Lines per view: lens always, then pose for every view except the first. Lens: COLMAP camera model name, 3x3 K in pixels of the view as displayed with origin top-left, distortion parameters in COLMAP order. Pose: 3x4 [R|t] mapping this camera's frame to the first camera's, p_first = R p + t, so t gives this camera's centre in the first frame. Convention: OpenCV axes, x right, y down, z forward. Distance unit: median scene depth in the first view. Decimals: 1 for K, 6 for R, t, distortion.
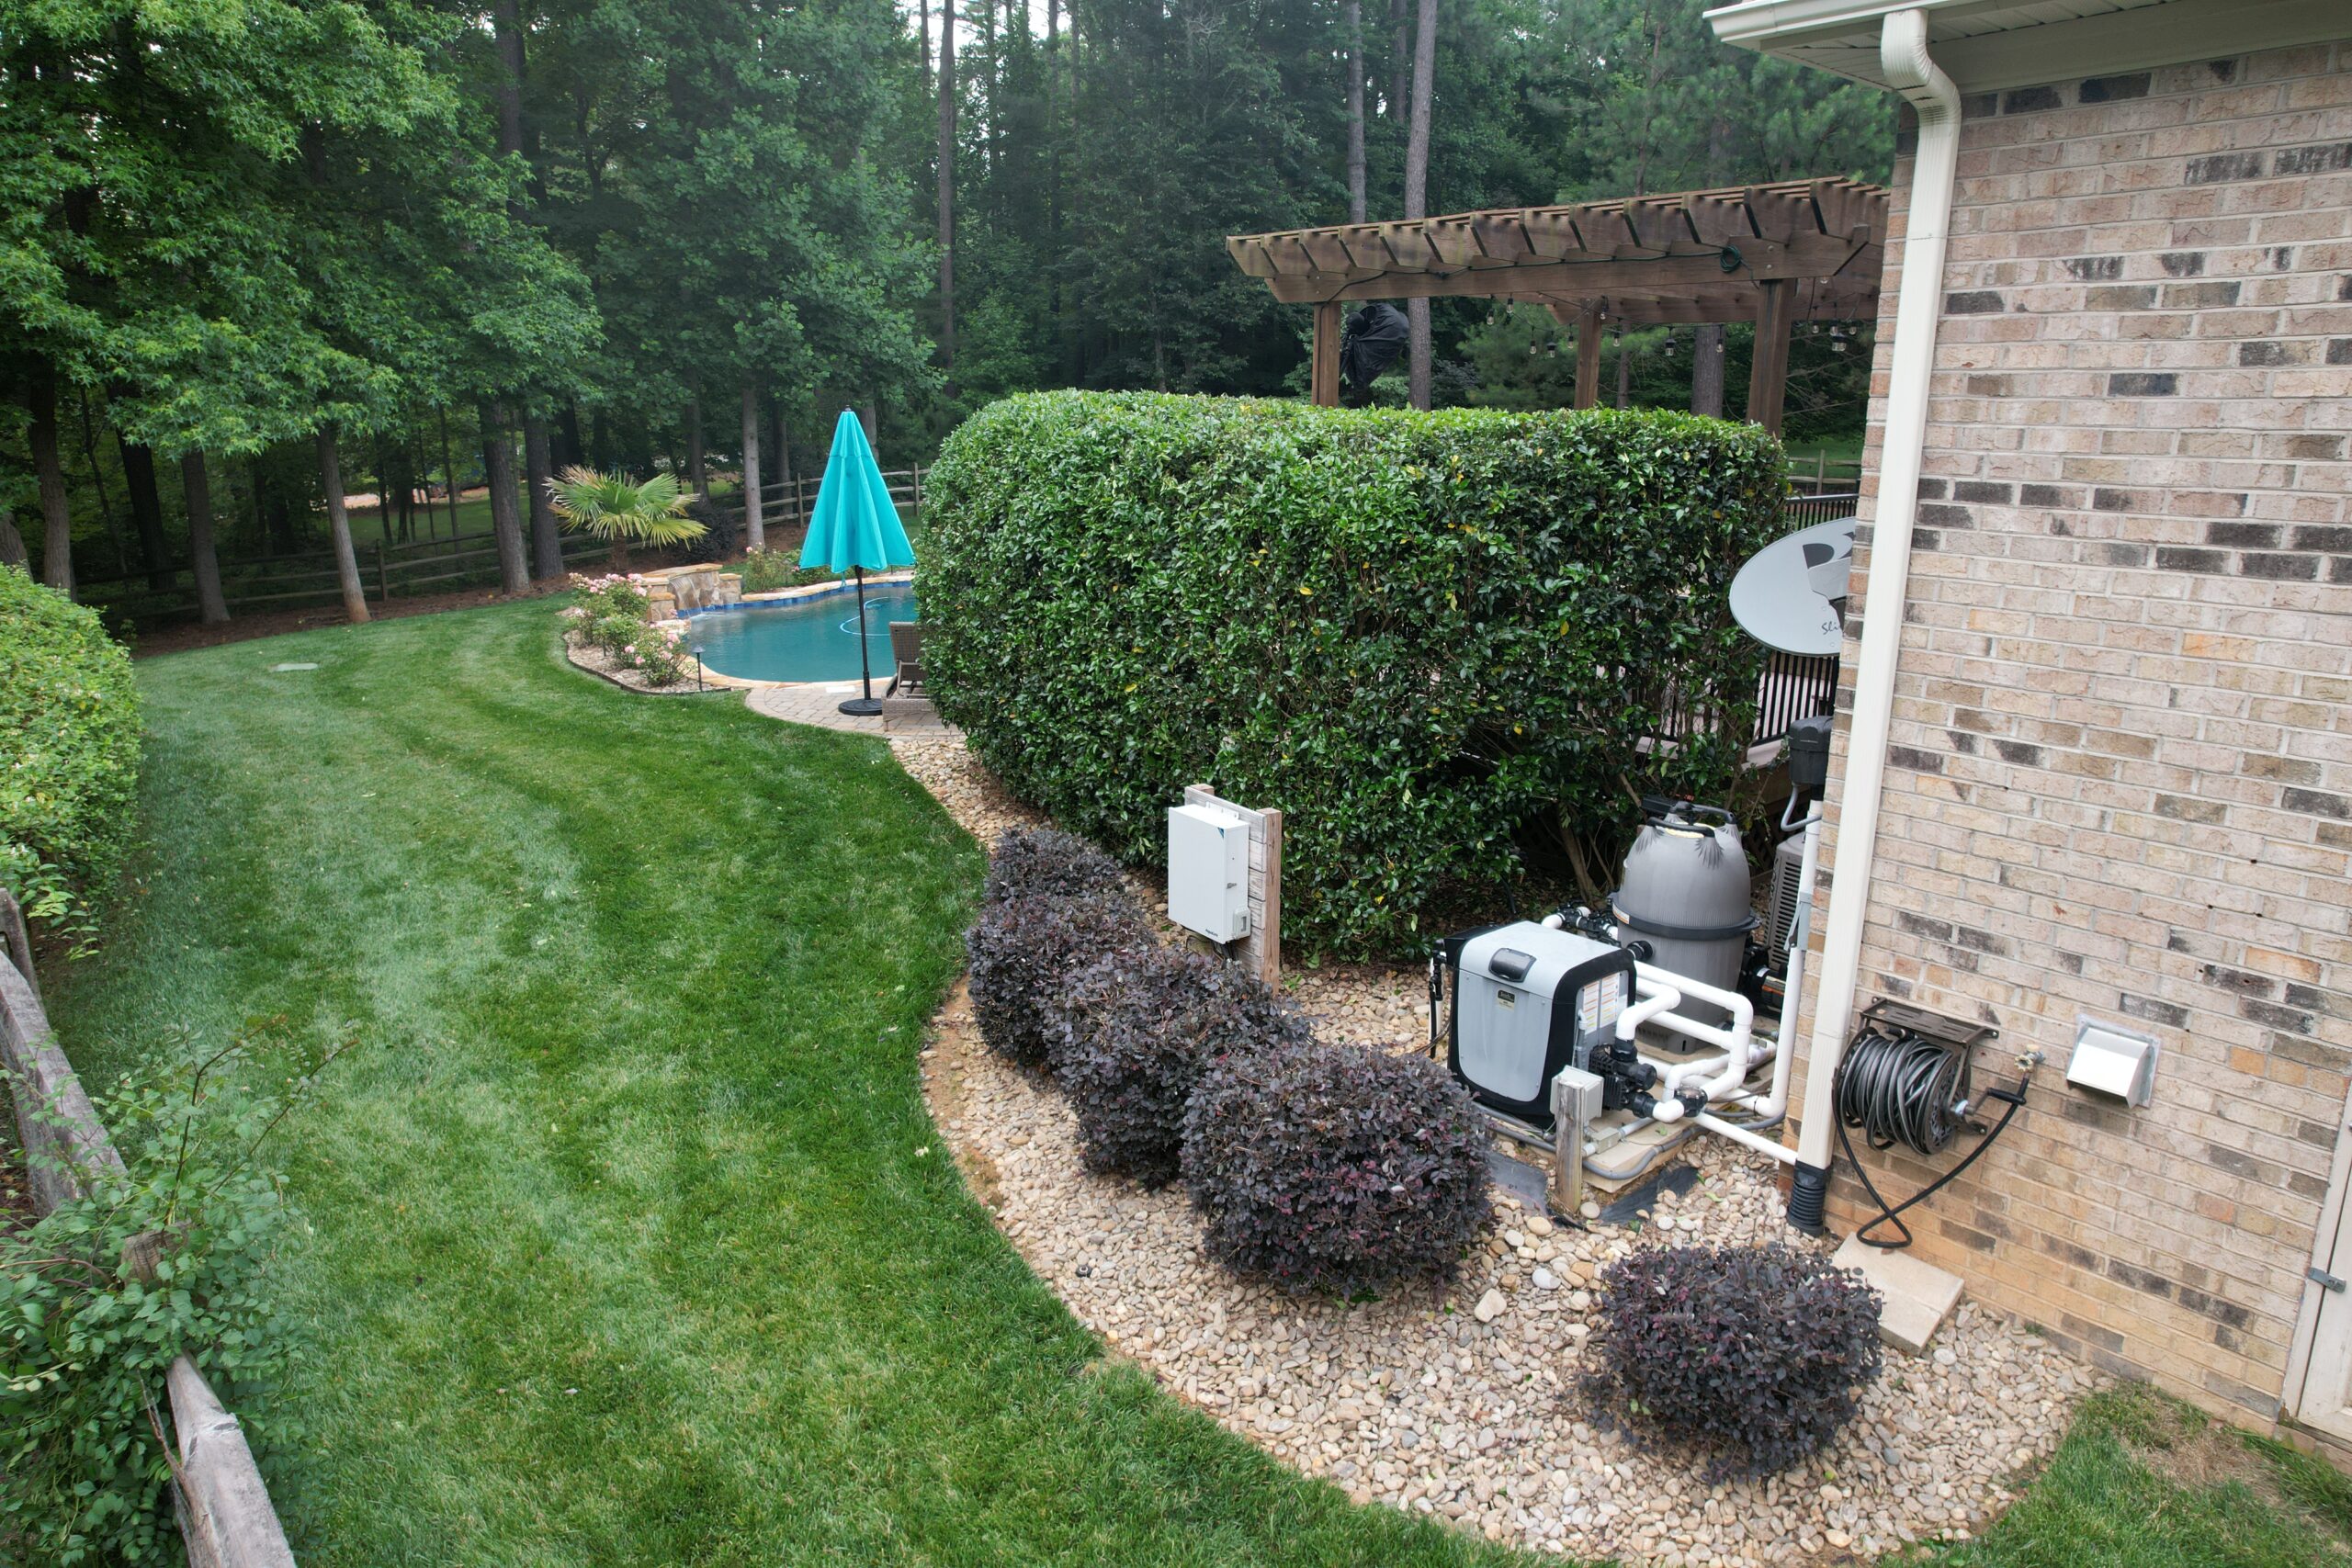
lens RADIAL K [[1477.7, 0, 1137.1], [0, 1477.7, 781.3], [0, 0, 1]] dist [-0.065371, 0.046879]
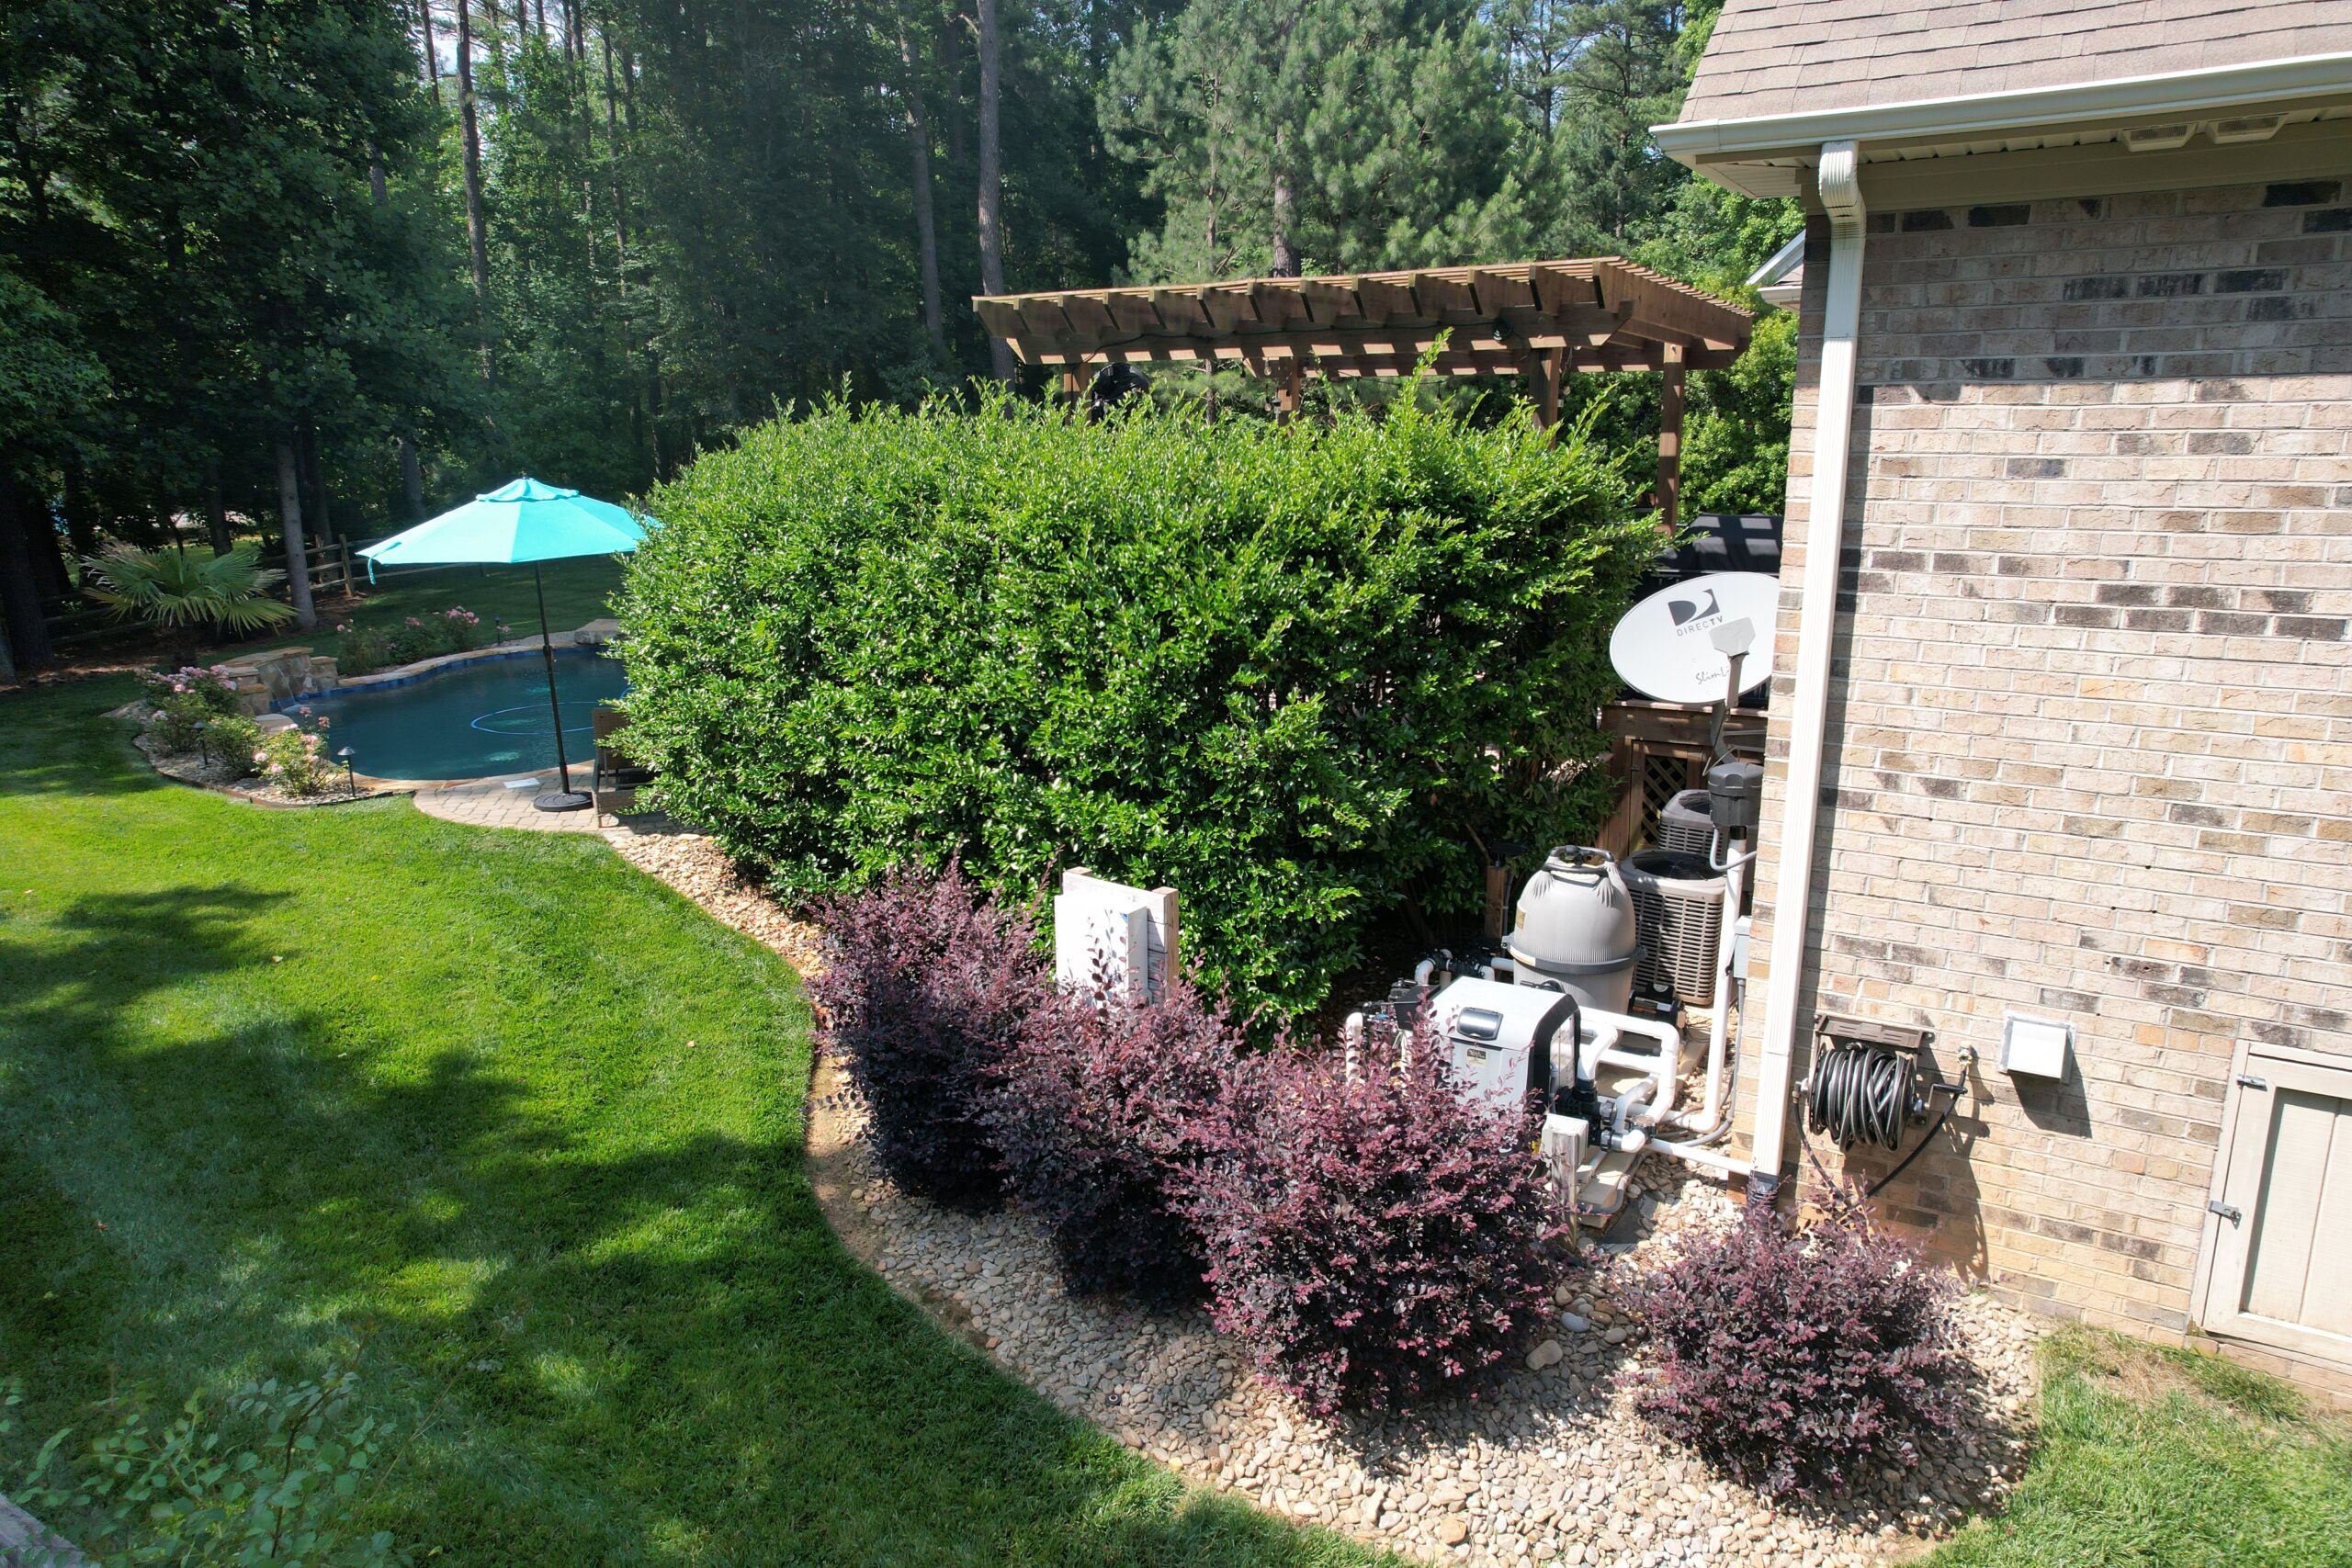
lens RADIAL K [[1477.7, 0, 1137.1], [0, 1477.7, 781.3], [0, 0, 1]] dist [-0.065371, 0.046879]
pose [[0.952097, -0.079912, 0.295171, -0.332865], [0.086659, 0.996190, -0.009826, -0.069060], [-0.293261, 0.034935, 0.955394, 0.098793]]
